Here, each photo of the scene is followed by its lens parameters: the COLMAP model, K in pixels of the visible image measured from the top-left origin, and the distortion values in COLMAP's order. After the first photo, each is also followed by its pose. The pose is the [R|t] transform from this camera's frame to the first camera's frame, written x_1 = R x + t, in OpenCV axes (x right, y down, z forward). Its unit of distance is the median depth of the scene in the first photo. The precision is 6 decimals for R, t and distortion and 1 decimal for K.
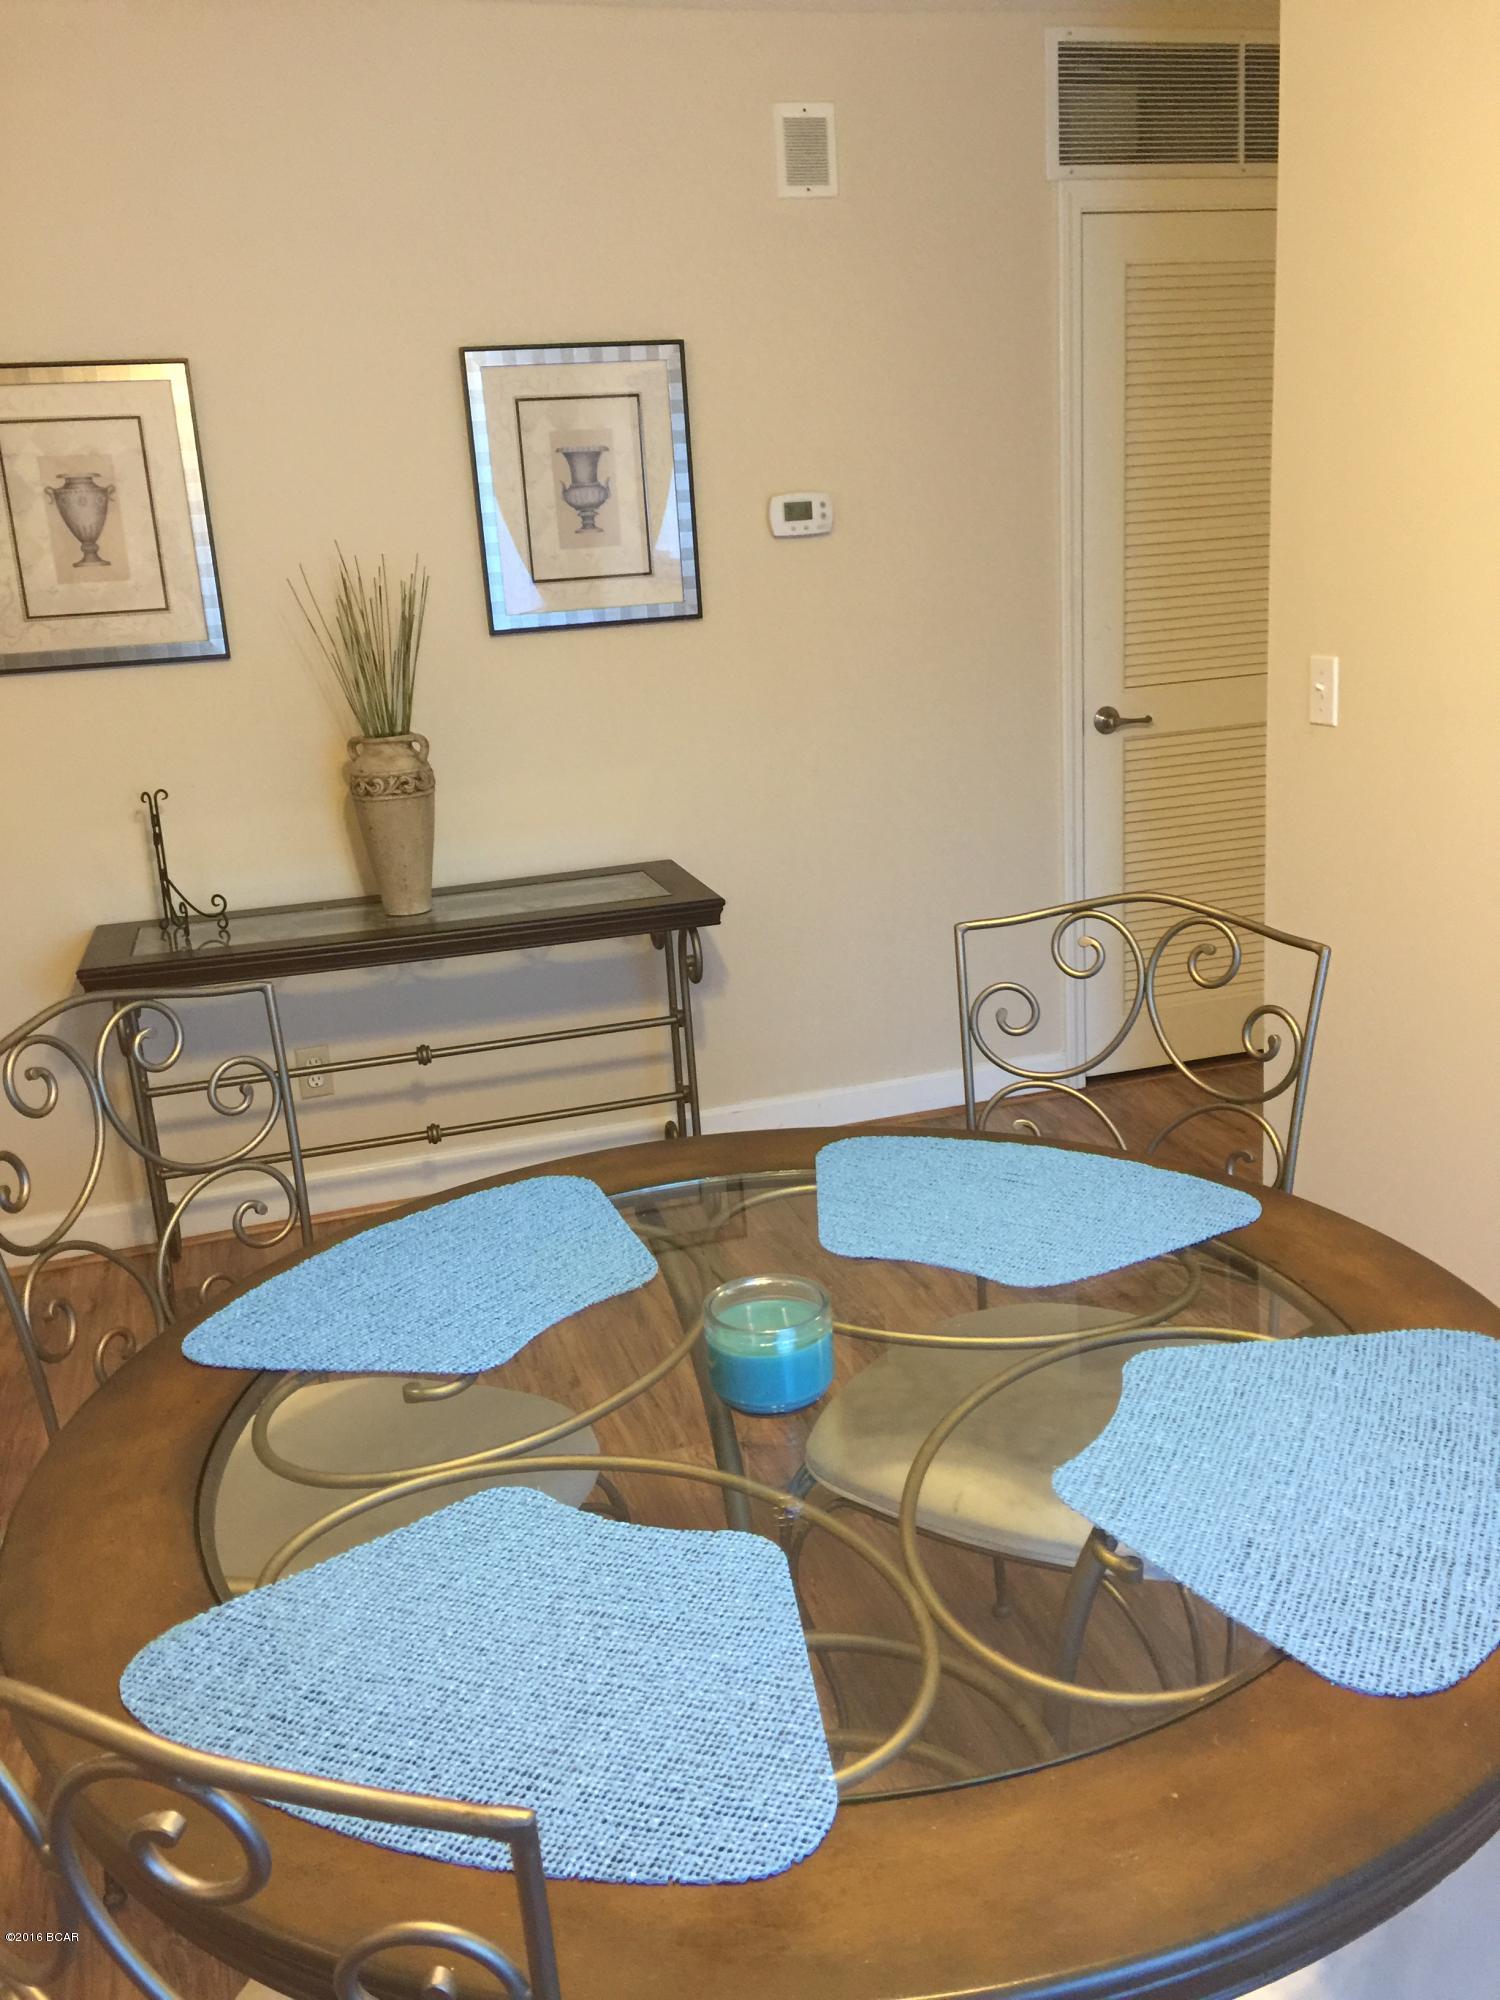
lens RADIAL K [[1701.5, 0, 748.0], [0, 1701.5, 999.5], [0, 0, 1]] dist [0.070861, -0.108469]
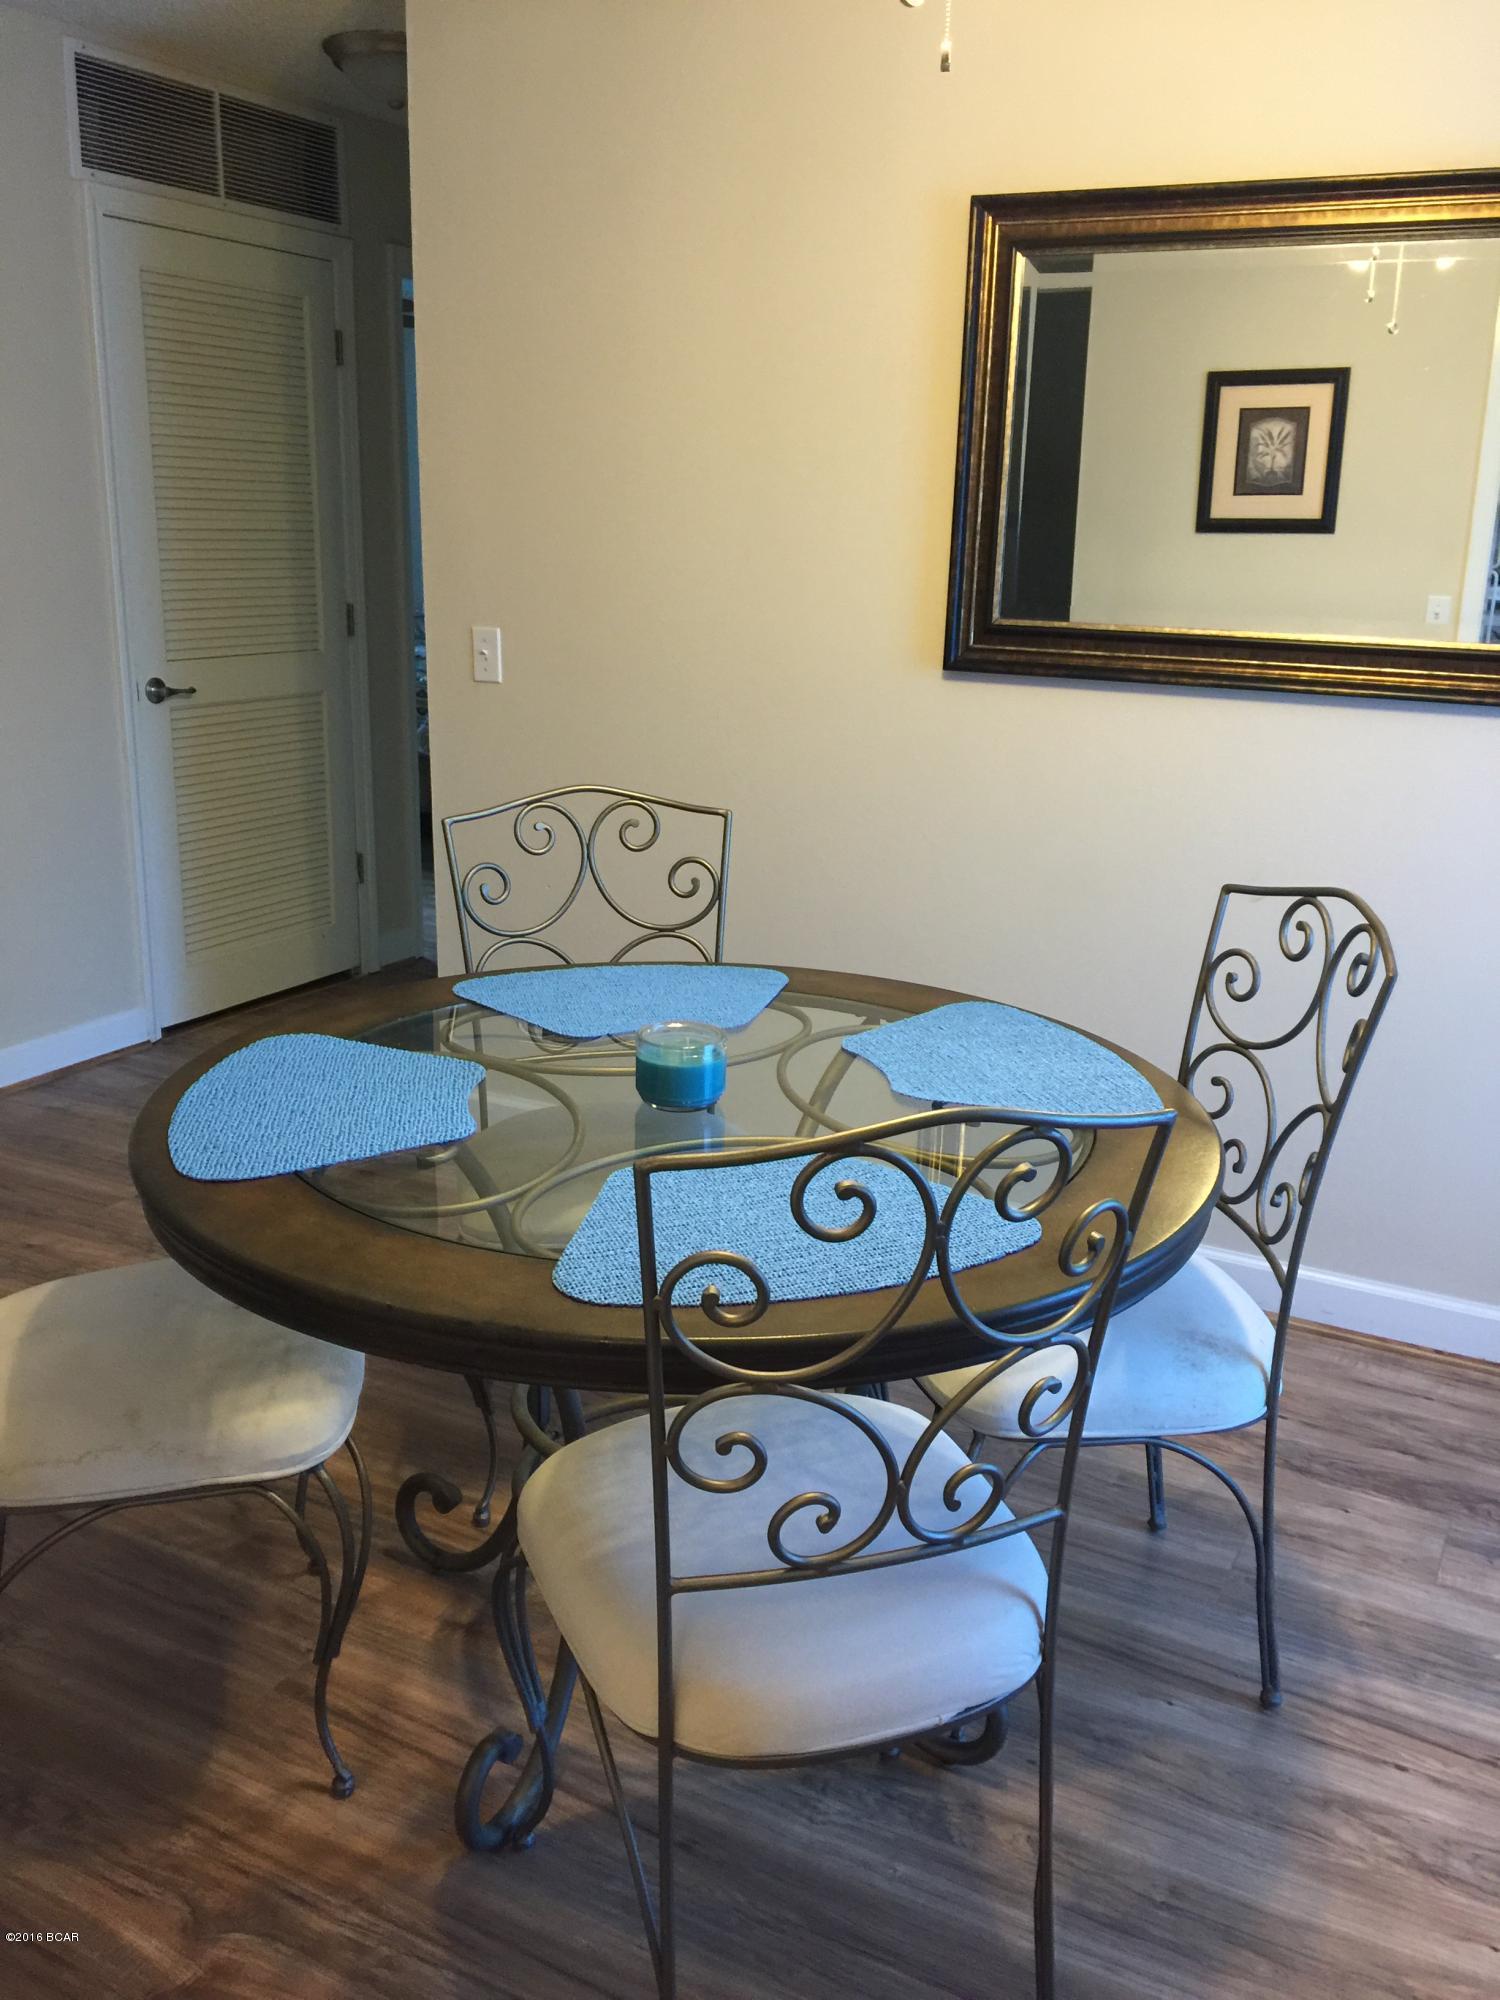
lens RADIAL K [[1701.5, 0, 746.7], [0, 1701.5, 1003.1], [0, 0, 1]] dist [0.070861, -0.108469]
pose [[0.706113, -0.117083, 0.698352, -0.338756], [0.123498, 0.991483, 0.041358, 0.036323], [-0.697247, 0.057041, 0.714558, -0.019795]]
